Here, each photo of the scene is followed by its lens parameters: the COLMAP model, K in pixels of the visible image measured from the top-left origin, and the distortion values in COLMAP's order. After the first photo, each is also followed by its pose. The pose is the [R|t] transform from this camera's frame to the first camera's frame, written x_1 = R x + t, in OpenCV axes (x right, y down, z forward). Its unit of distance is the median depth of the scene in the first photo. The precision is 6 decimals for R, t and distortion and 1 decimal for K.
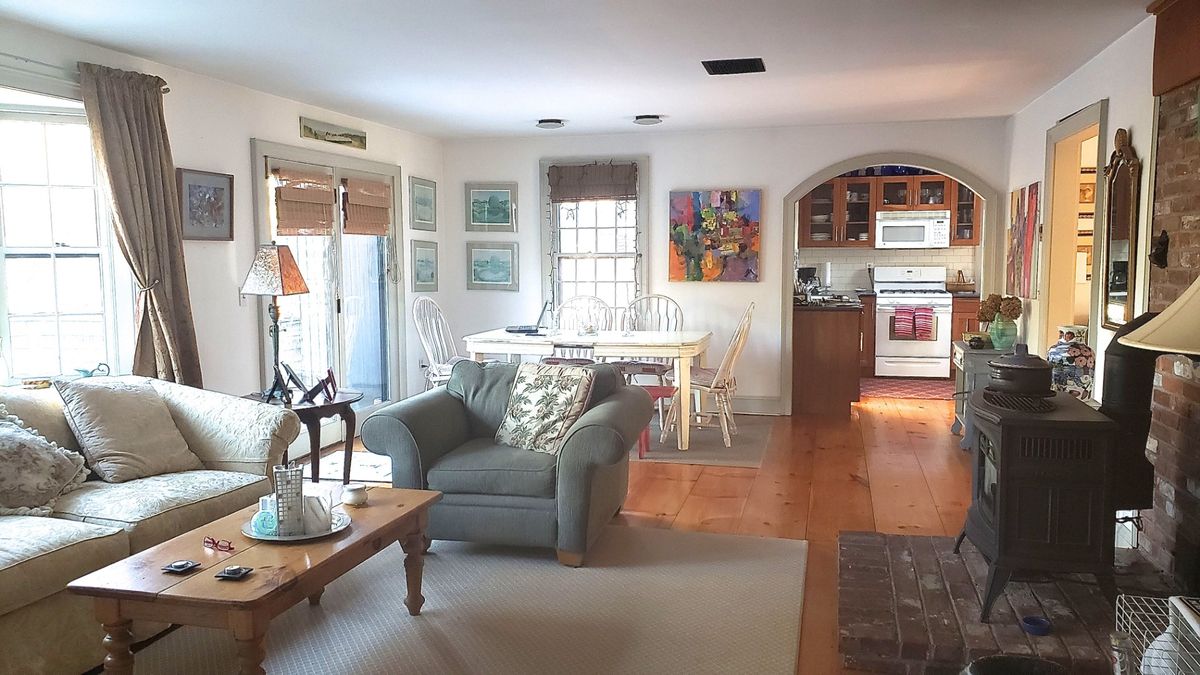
lens RADIAL K [[942.6, 0, 598.4], [0, 942.6, 335.9], [0, 0, 1]] dist [0.051527, -0.037153]
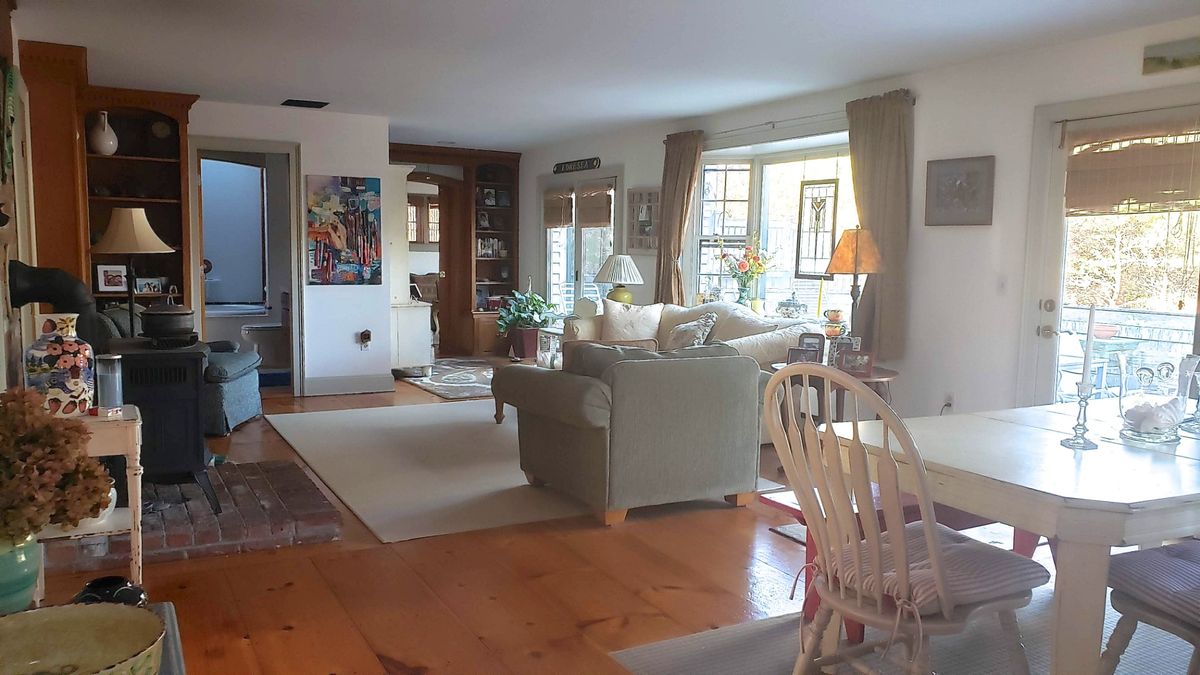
lens RADIAL K [[942.6, 0, 600.1], [0, 942.6, 341.3], [0, 0, 1]] dist [0.051527, -0.037153]
pose [[-0.740862, 0.056477, -0.669278, 0.444036], [-0.076604, 0.982851, 0.167735, -0.094107], [0.667274, 0.175538, -0.723831, 1.178260]]
